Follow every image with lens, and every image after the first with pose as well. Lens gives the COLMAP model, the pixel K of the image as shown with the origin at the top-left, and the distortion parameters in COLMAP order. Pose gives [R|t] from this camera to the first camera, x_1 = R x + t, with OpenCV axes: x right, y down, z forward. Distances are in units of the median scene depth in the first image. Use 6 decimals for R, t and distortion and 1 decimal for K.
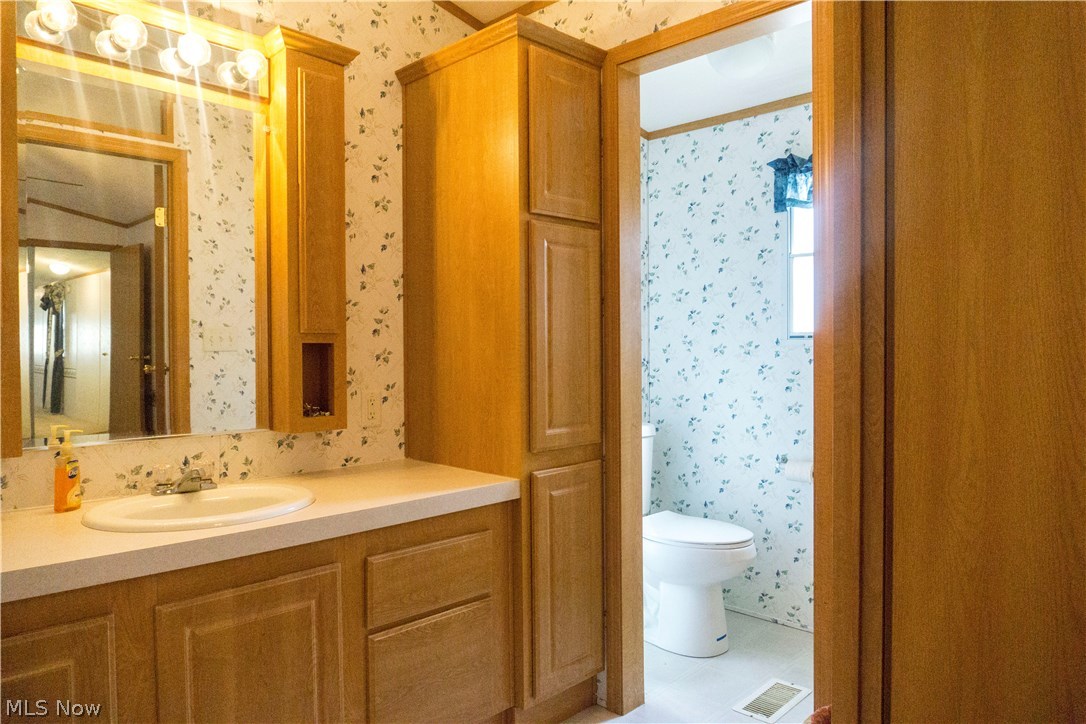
lens RADIAL K [[727.0, 0, 542.5], [0, 727.0, 359.5], [0, 0, 1]] dist [-0.020559, -0.001640]
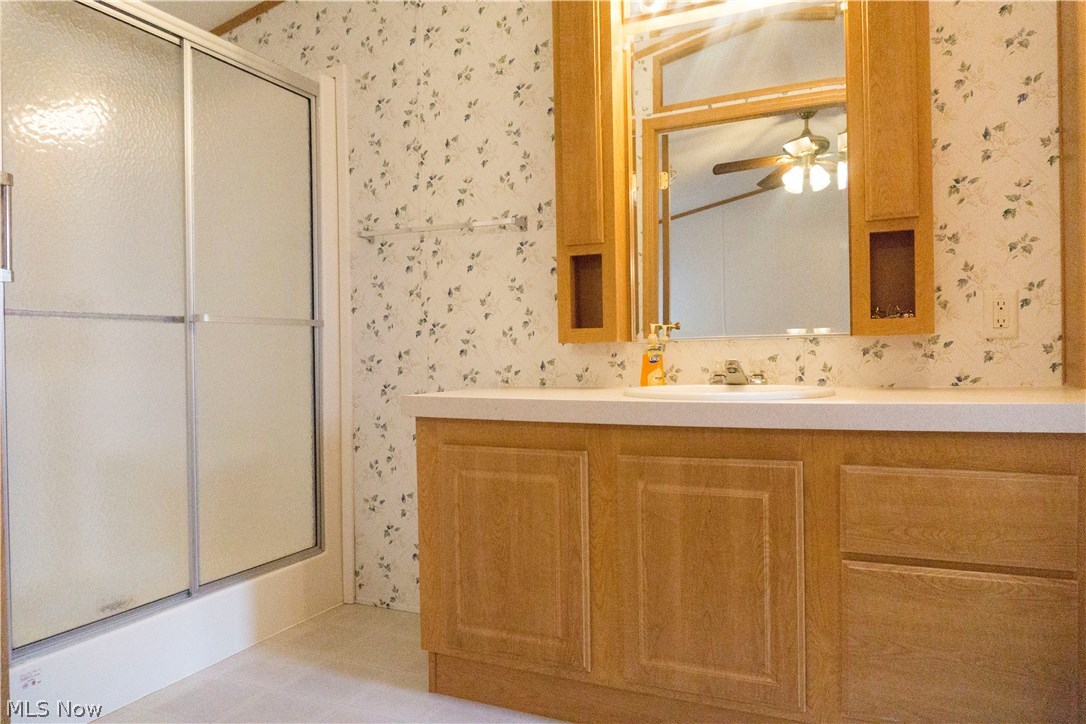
lens RADIAL K [[727.0, 0, 540.6], [0, 727.0, 360.9], [0, 0, 1]] dist [-0.020559, -0.001640]
pose [[0.329087, 0.004316, -0.944290, 0.391229], [0.003695, 0.999976, 0.005858, 0.135316], [0.944292, -0.005417, 0.329063, 0.367427]]
